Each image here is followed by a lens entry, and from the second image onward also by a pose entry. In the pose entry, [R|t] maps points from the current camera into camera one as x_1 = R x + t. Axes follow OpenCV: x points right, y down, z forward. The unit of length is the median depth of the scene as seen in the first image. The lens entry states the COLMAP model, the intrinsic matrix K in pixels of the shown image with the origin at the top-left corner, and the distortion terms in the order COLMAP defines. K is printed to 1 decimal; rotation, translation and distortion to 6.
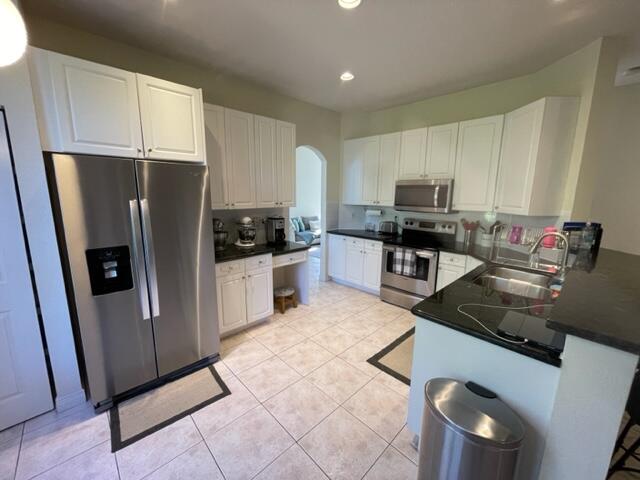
lens RADIAL K [[257.7, 0, 320.6], [0, 257.7, 238.1], [0, 0, 1]] dist [0.001429, -0.000473]
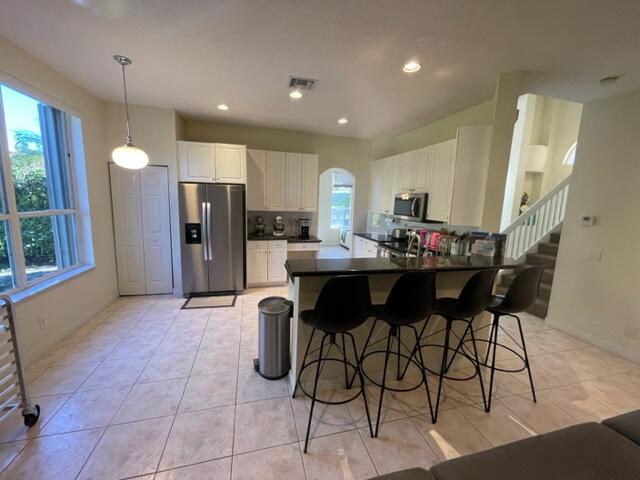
lens RADIAL K [[257.7, 0, 322.9], [0, 257.7, 239.0], [0, 0, 1]] dist [0.001429, -0.000473]
pose [[0.878133, 0.089925, -0.469890, 0.706829], [-0.107294, 0.994175, -0.010252, 0.042462], [0.466231, 0.059419, 0.882665, -0.256256]]
